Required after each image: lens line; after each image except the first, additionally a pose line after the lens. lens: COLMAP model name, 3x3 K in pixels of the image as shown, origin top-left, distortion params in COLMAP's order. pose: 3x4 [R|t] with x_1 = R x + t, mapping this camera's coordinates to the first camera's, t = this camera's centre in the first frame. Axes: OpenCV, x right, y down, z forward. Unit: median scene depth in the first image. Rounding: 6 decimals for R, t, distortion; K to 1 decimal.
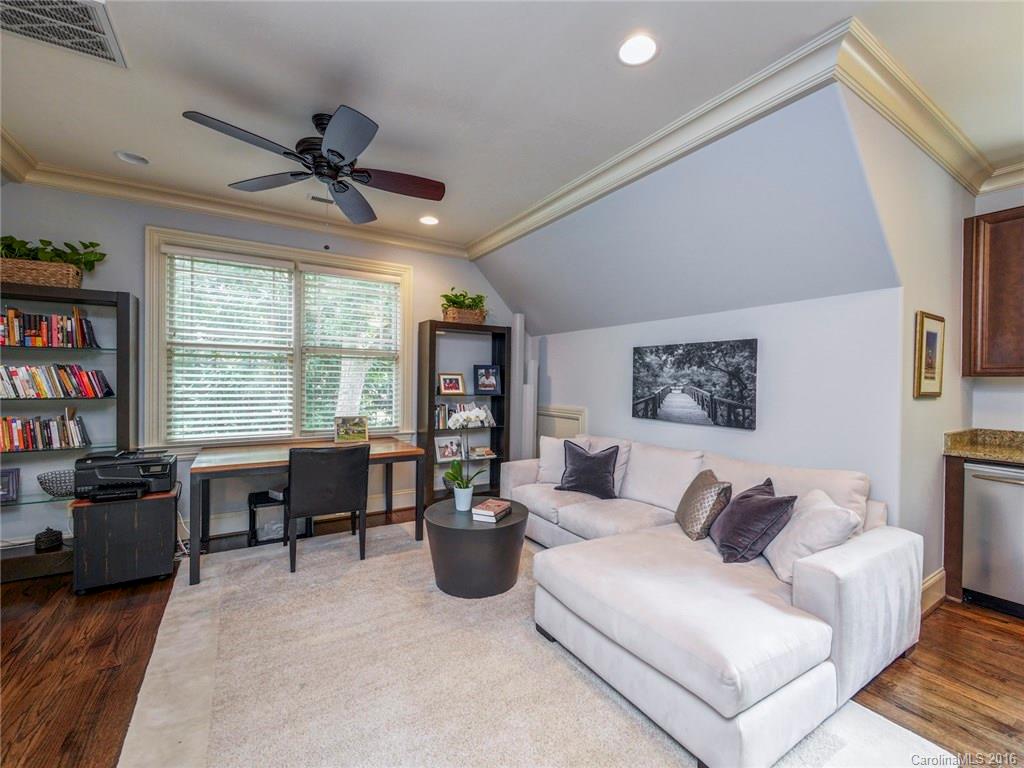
lens RADIAL K [[436.4, 0, 517.0], [0, 436.4, 383.8], [0, 0, 1]] dist [-0.001123, -0.003393]
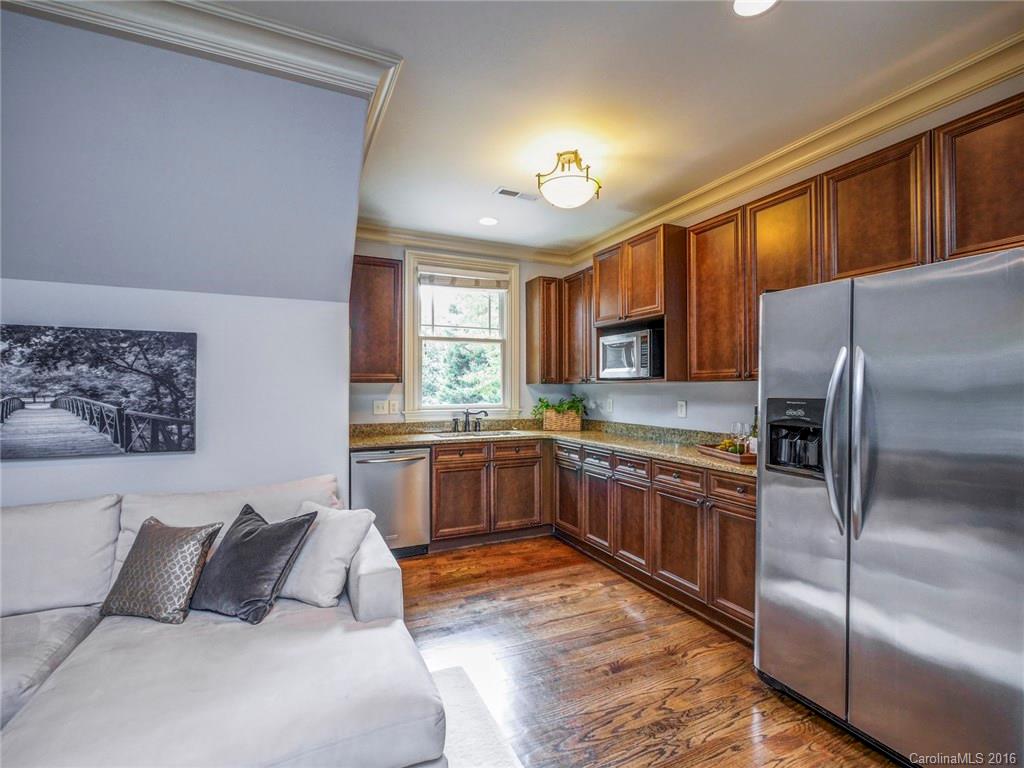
lens RADIAL K [[481.4, 0, 512.0], [0, 481.4, 384.0], [0, 0, 1]] dist [-0.000337, -0.000177]
pose [[0.121490, -0.001431, 0.992592, -0.221856], [0.009770, 0.999952, 0.000246, -0.006818], [-0.992545, 0.009667, 0.121499, 0.317165]]
